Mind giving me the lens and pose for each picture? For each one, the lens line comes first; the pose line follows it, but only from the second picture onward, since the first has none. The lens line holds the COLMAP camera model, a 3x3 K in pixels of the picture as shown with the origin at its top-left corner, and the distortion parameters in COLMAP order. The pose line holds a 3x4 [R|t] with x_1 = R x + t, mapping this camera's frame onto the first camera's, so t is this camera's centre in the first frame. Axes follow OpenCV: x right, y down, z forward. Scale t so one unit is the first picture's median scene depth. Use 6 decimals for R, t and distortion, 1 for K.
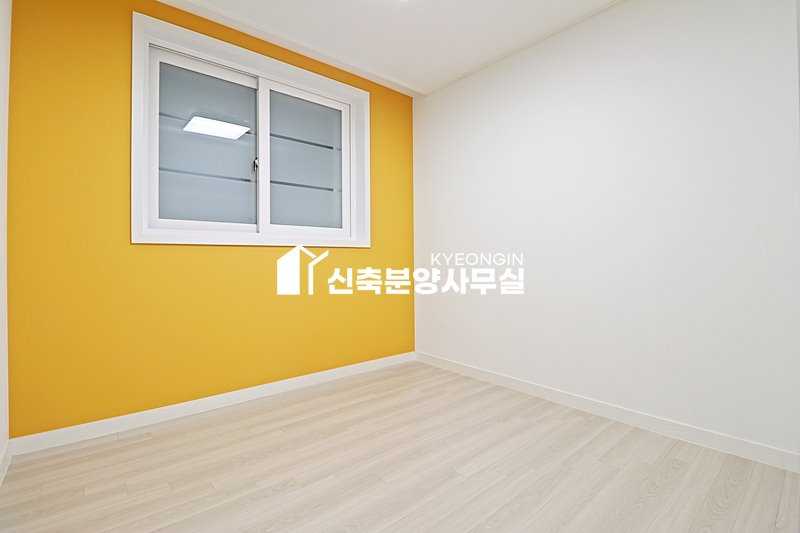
lens RADIAL K [[370.2, 0, 398.3], [0, 370.2, 259.6], [0, 0, 1]] dist [-0.026116, -0.000410]
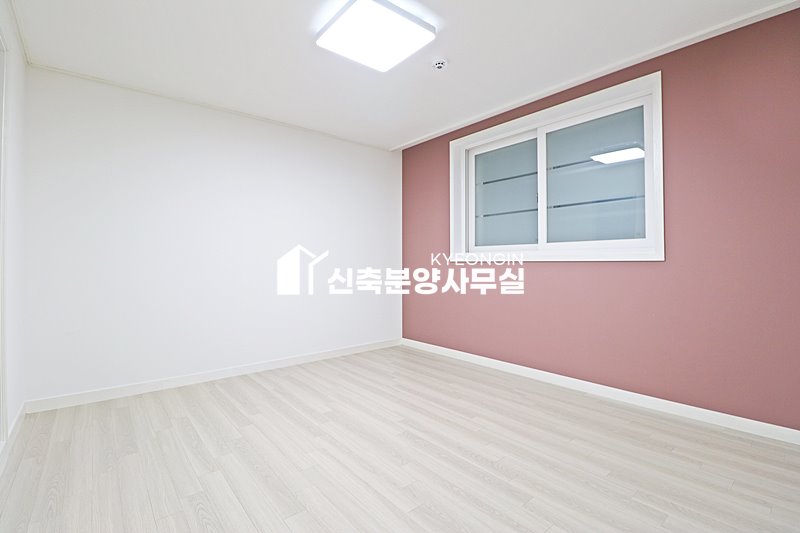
lens RADIAL K [[370.2, 0, 398.3], [0, 370.2, 259.6], [0, 0, 1]] dist [-0.026116, -0.000410]
pose [[-0.014554, 0.014152, -0.999794, 0.828027], [0.001343, 0.999899, 0.014133, -0.054047], [0.999893, -0.001137, -0.014572, 0.485014]]
